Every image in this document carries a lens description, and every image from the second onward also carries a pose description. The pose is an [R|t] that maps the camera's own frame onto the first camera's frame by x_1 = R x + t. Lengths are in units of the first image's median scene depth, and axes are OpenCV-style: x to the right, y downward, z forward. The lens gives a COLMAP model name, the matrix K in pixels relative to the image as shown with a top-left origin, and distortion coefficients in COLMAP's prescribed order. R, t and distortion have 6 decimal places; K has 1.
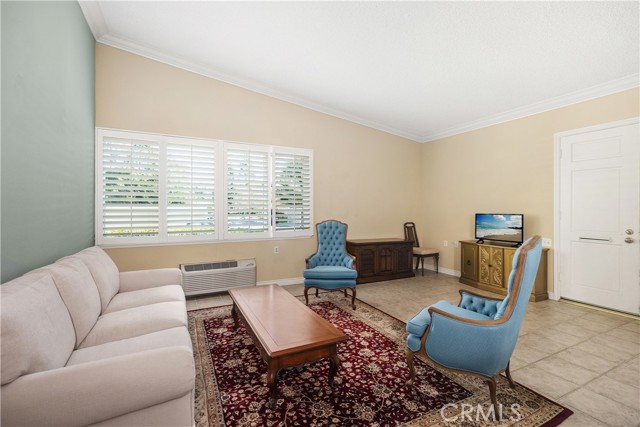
lens RADIAL K [[289.1, 0, 319.6], [0, 289.1, 210.1], [0, 0, 1]] dist [0.004557, 0.000493]
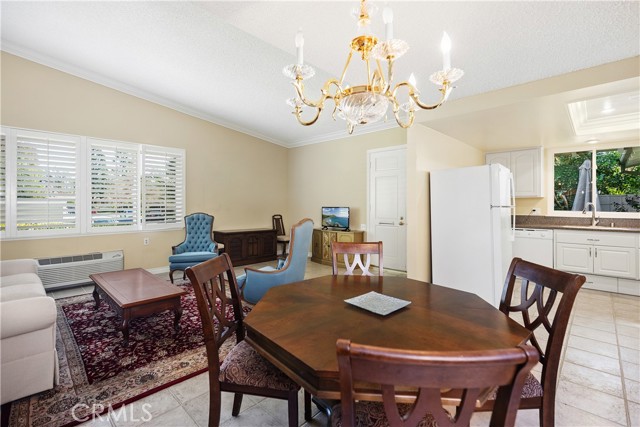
lens RADIAL K [[289.1, 0, 315.6], [0, 289.1, 202.4], [0, 0, 1]] dist [0.004557, 0.000493]
pose [[0.943190, 0.001668, 0.332250, 0.117567], [0.001037, 0.999968, -0.007963, 0.003303], [-0.332252, 0.007855, 0.943158, -0.305867]]
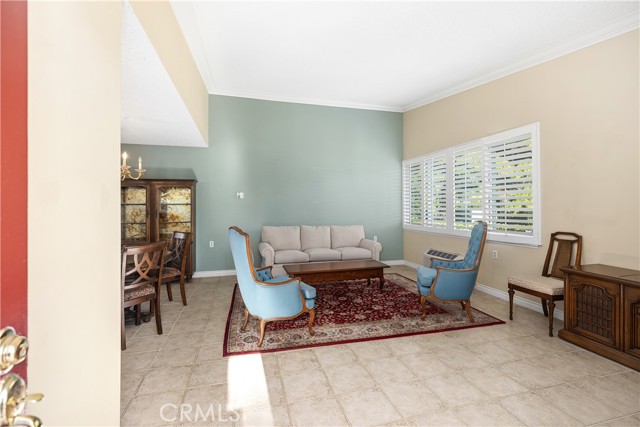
lens RADIAL K [[289.1, 0, 319.1], [0, 289.1, 211.0], [0, 0, 1]] dist [0.004557, 0.000493]
pose [[-0.203822, 0.012685, -0.978926, 1.062607], [0.000307, 0.999917, 0.012893, -0.005599], [0.979008, 0.002327, -0.203809, 0.866867]]
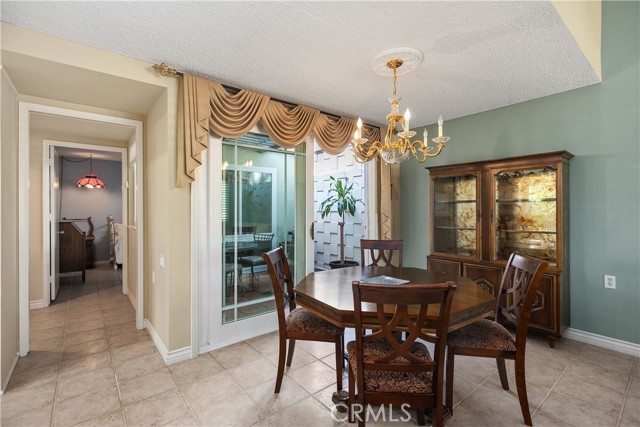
lens RADIAL K [[289.1, 0, 319.4], [0, 289.1, 210.0], [0, 0, 1]] dist [0.004557, 0.000493]
pose [[-0.977180, 0.003357, -0.212385, 0.584088], [0.002286, 0.999983, 0.005288, 0.001570], [0.212399, 0.004682, -0.977172, 0.576393]]
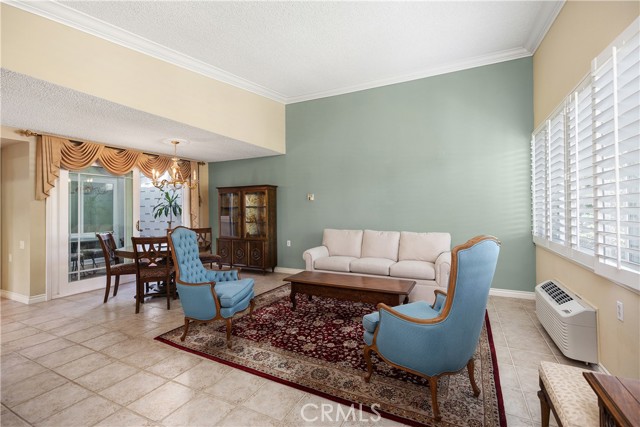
lens RADIAL K [[289.1, 0, 317.2], [0, 289.1, 209.1], [0, 0, 1]] dist [0.004557, 0.000493]
pose [[-0.807735, 0.003969, -0.589532, 0.544771], [0.006580, 0.999976, -0.002283, -0.002363], [0.589508, -0.005723, -0.807742, 1.414810]]
